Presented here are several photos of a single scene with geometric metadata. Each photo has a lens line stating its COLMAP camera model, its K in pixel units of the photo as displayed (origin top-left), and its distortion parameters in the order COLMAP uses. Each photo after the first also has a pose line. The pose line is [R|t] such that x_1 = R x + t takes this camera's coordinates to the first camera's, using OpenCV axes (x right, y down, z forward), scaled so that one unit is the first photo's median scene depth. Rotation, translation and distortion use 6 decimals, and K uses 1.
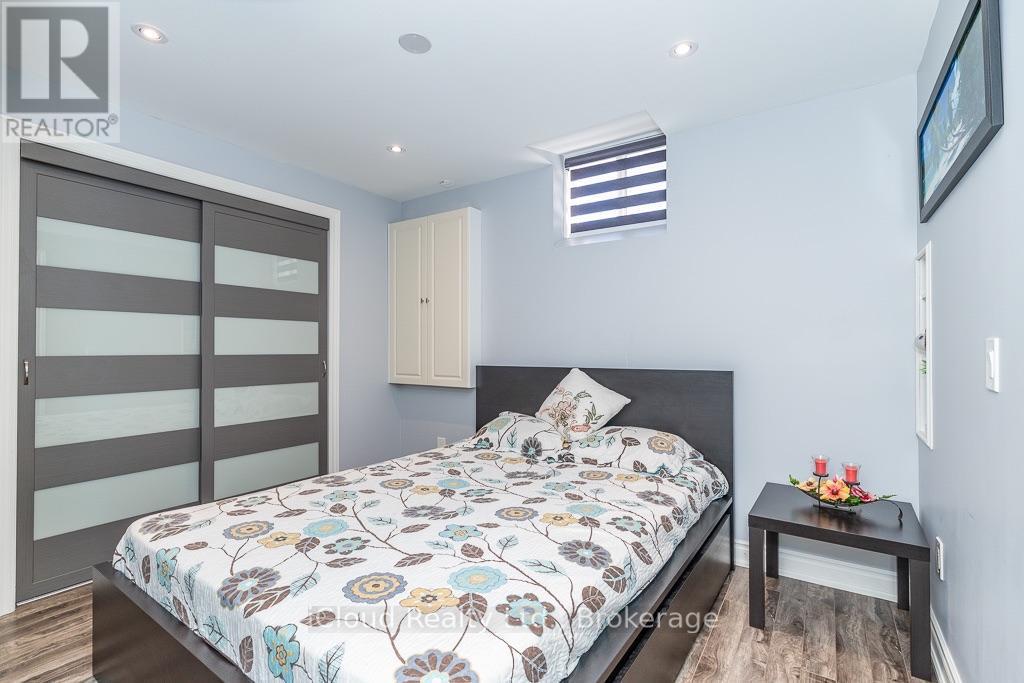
lens RADIAL K [[462.7, 0, 512.8], [0, 462.7, 343.7], [0, 0, 1]] dist [0.000024, 0.000162]
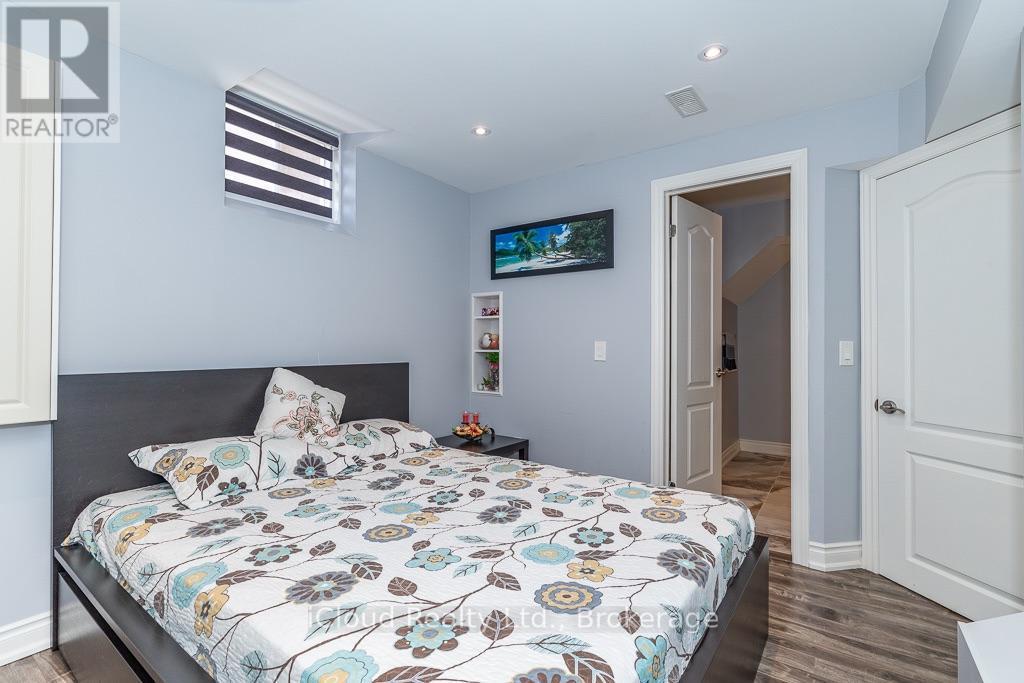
lens RADIAL K [[462.7, 0, 512.8], [0, 462.7, 343.7], [0, 0, 1]] dist [0.000024, 0.000162]
pose [[0.030915, 0.008334, 0.999487, -0.793504], [-0.011962, 0.999897, -0.007967, 0.013787], [-0.999450, -0.011710, 0.031011, 0.659796]]
